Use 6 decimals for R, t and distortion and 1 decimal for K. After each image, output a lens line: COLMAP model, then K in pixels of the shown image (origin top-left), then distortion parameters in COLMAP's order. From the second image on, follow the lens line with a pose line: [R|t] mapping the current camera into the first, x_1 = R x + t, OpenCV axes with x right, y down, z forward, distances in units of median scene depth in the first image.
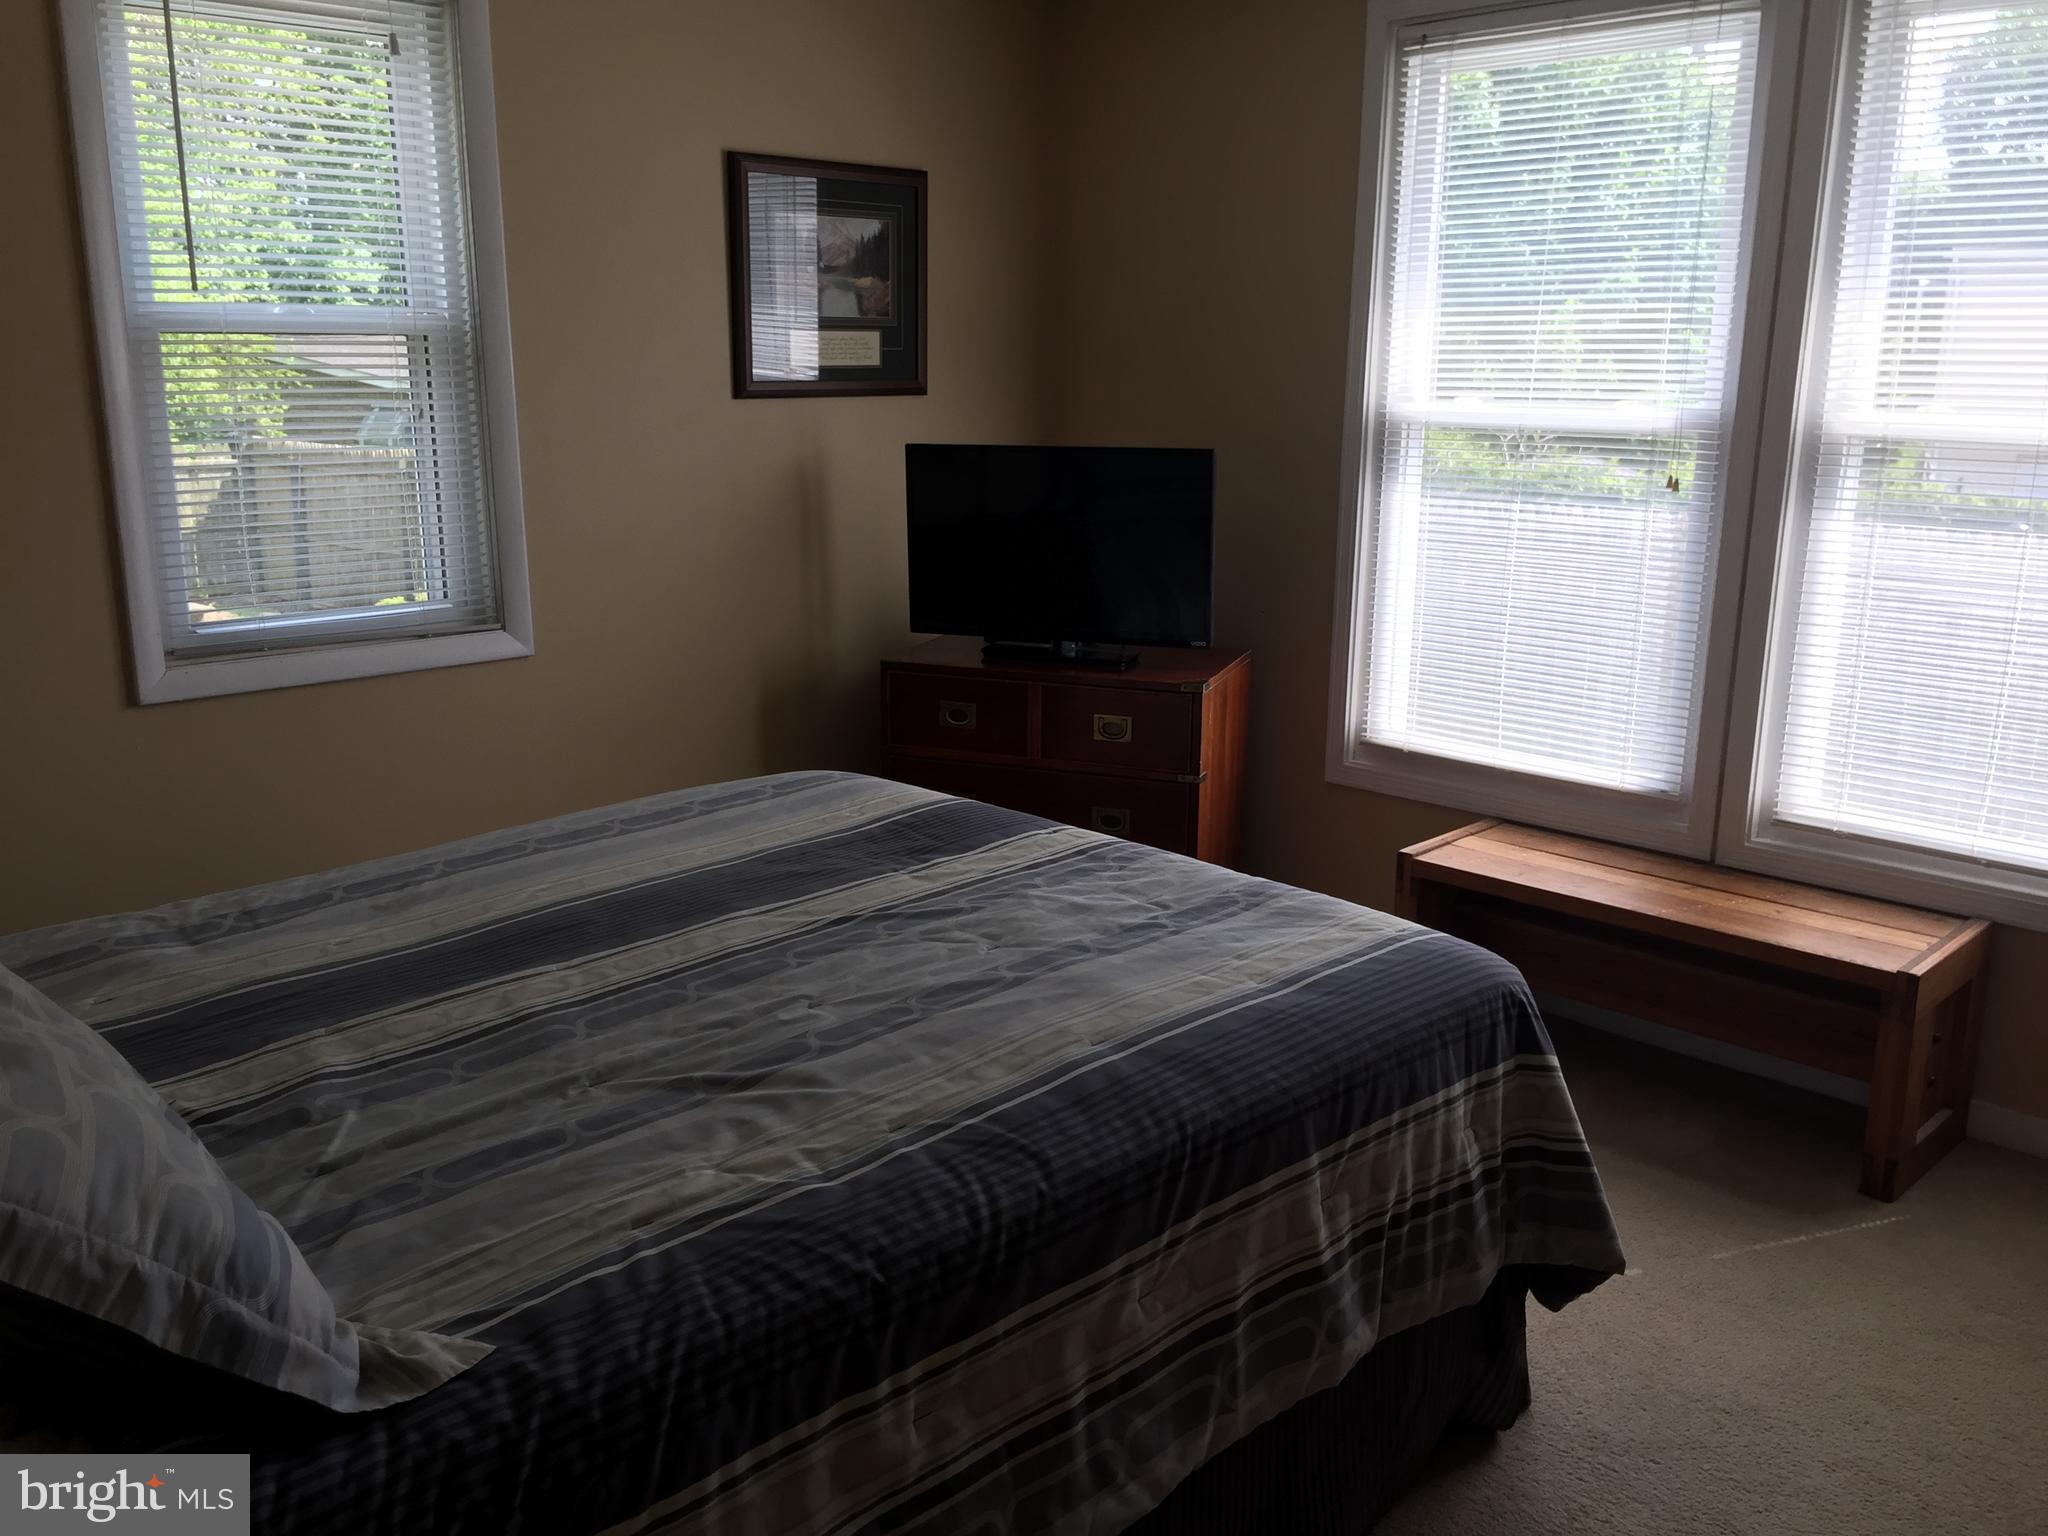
lens RADIAL K [[1754.9, 0, 1024.0], [0, 1754.9, 768.0], [0, 0, 1]] dist [0.065788, -0.081771]
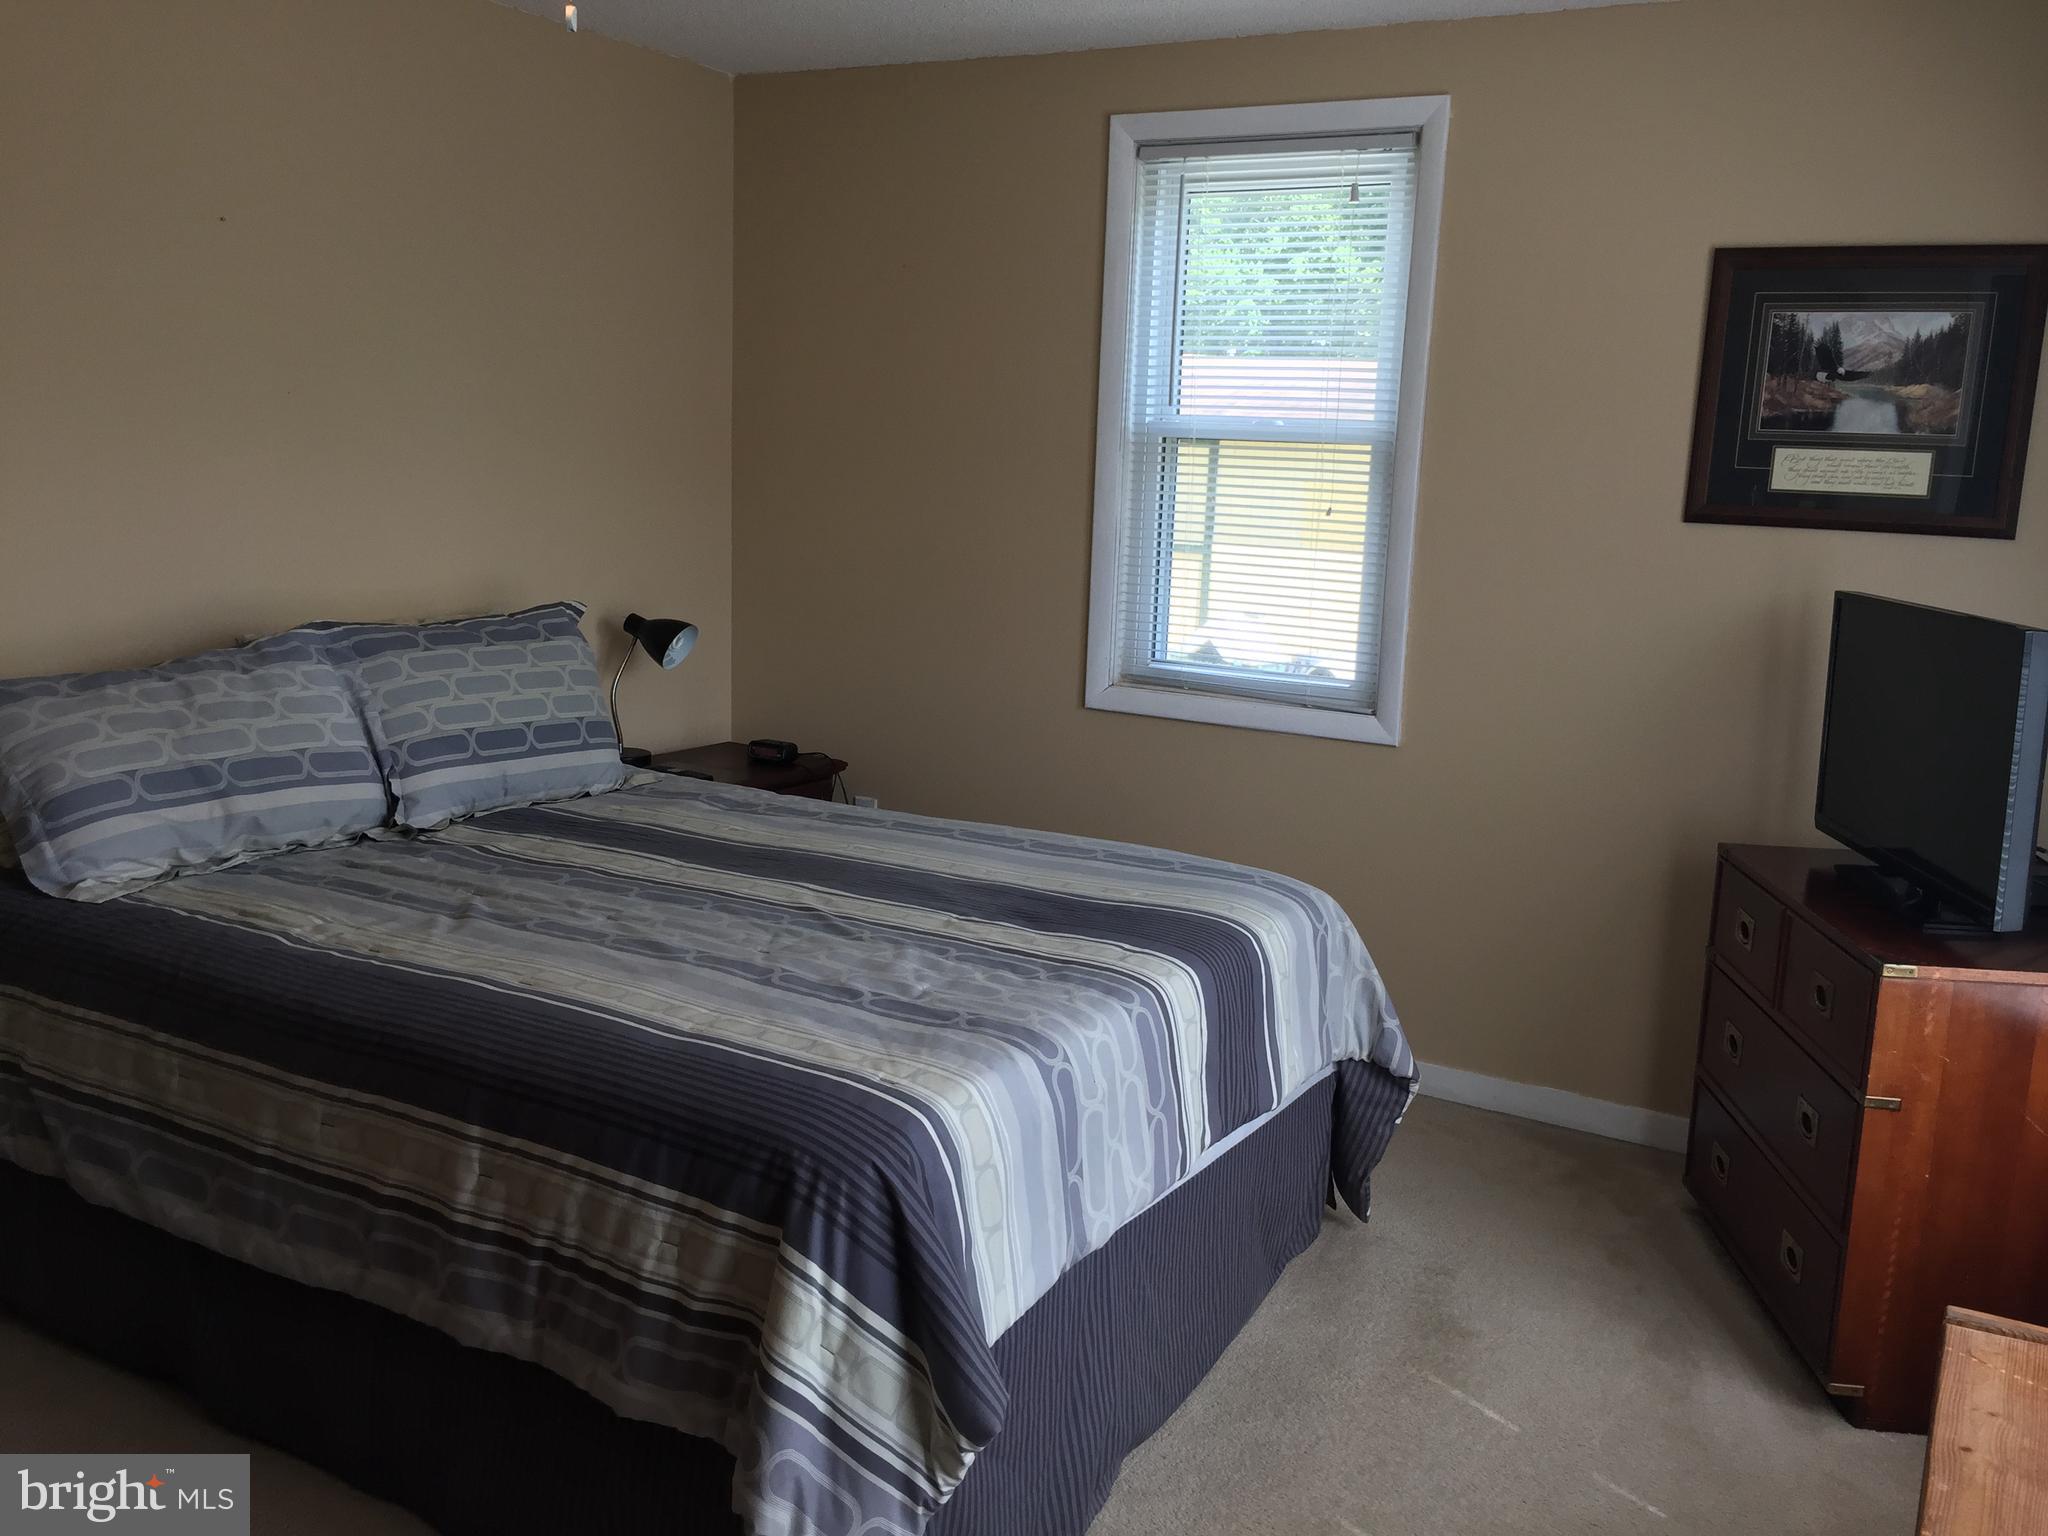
lens RADIAL K [[1754.9, 0, 1024.0], [0, 1754.9, 768.0], [0, 0, 1]] dist [0.065788, -0.081771]
pose [[0.266797, 0.184521, -0.945924, 1.030083], [-0.262400, 0.958328, 0.112931, -0.174859], [0.927343, 0.218080, 0.304097, 0.751012]]
